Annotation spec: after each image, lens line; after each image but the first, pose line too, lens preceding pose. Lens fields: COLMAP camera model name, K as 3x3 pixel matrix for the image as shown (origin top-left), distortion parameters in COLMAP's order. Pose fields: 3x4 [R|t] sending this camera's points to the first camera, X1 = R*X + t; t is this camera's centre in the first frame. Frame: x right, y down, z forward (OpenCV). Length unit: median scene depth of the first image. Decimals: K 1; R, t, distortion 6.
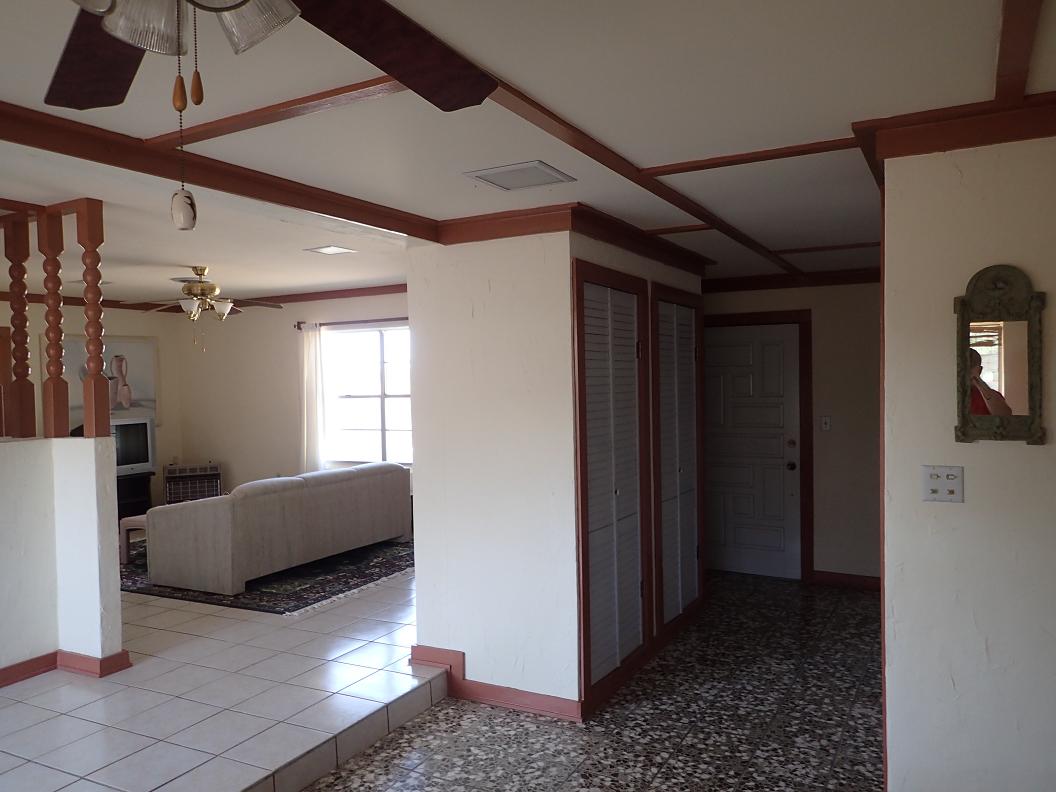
lens RADIAL K [[806.2, 0, 531.5], [0, 806.2, 393.6], [0, 0, 1]] dist [0.020570, 0.010296]
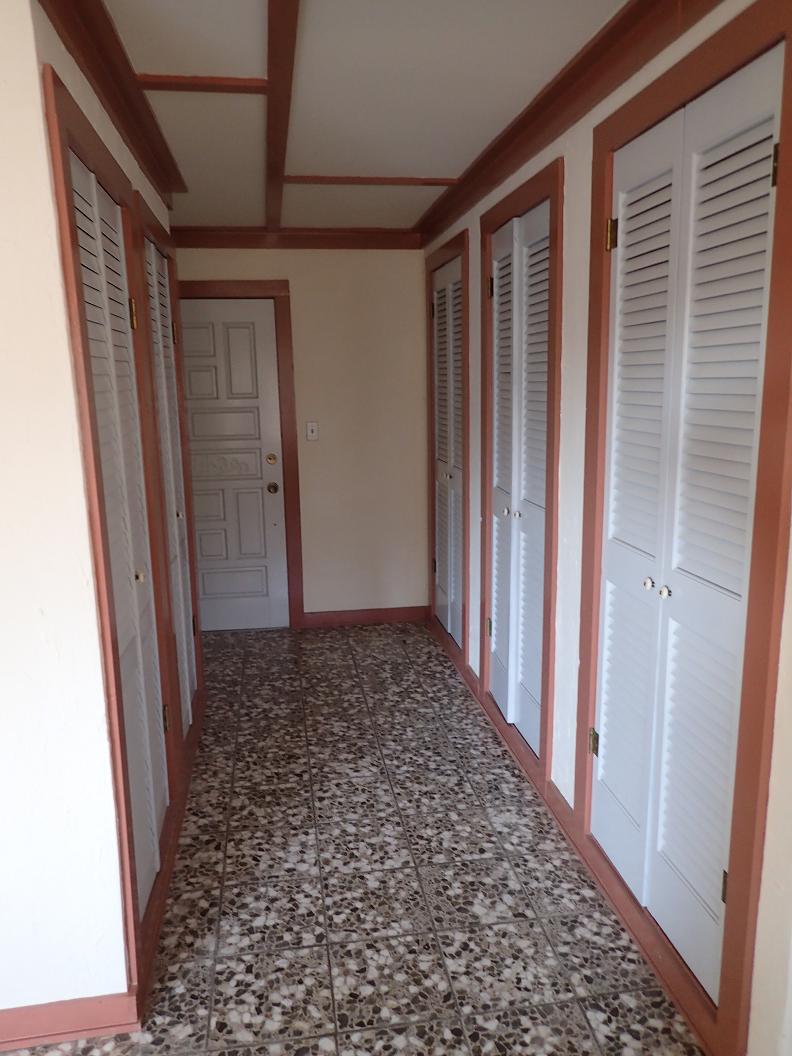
lens RADIAL K [[806.2, 0, 395.1], [0, 806.2, 523.6], [0, 0, 1]] dist [0.020570, 0.010296]
pose [[0.798075, -0.111171, 0.592214, -0.074620], [0.019626, 0.987107, 0.158853, 0.003914], [-0.602239, -0.115154, 0.789967, 0.474399]]
